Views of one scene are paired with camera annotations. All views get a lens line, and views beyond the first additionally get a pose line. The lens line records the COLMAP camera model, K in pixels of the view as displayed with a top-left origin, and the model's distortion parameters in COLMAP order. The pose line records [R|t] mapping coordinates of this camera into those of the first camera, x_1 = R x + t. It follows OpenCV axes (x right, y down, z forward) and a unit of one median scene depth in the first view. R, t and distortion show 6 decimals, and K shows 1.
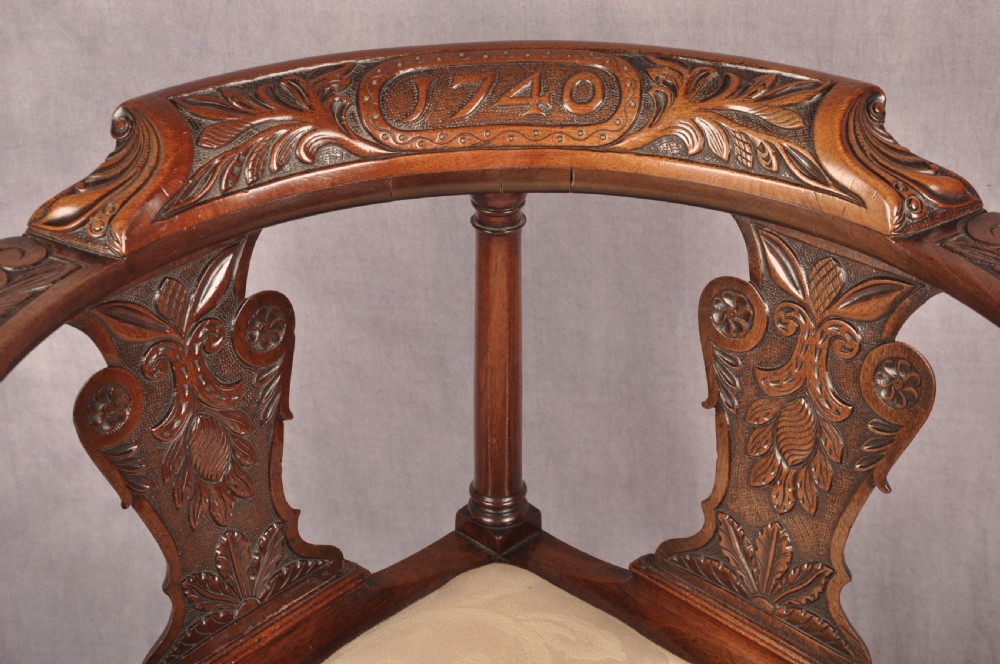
lens RADIAL K [[1921.4, 0, 498.7], [0, 1921.4, 322.2], [0, 0, 1]] dist [0.305725, 0.578288]
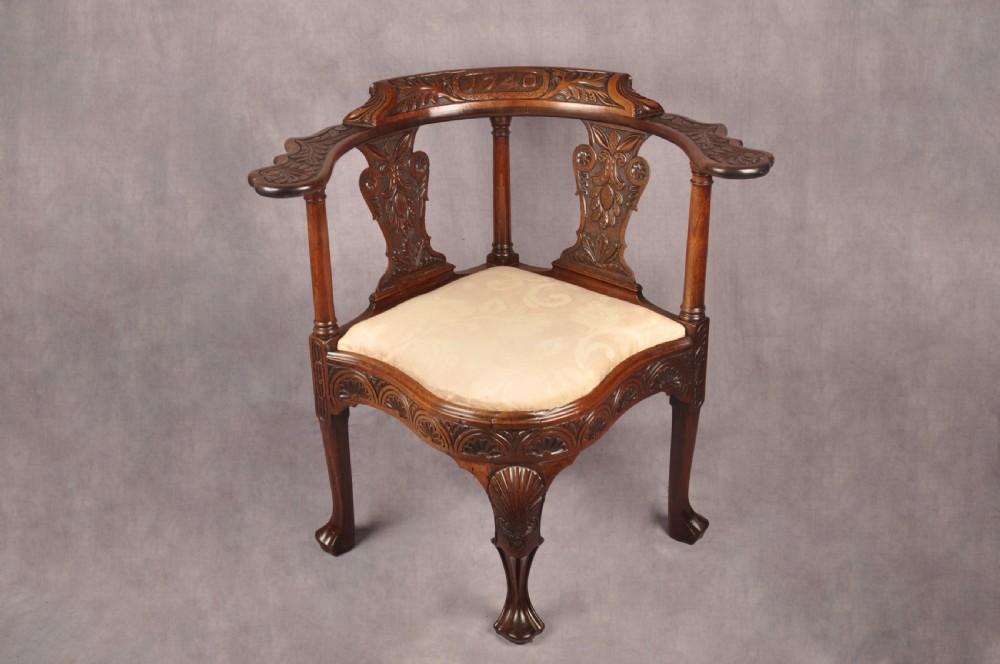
lens RADIAL K [[1258.2, 0, 499.6], [0, 1258.2, 333.5], [0, 0, 1]] dist [0.064668, 0.044717]
pose [[0.999840, -0.017713, 0.002330, -0.012002], [0.017863, 0.993412, -0.113193, 0.465401], [-0.000310, 0.113217, 0.993570, -0.820178]]
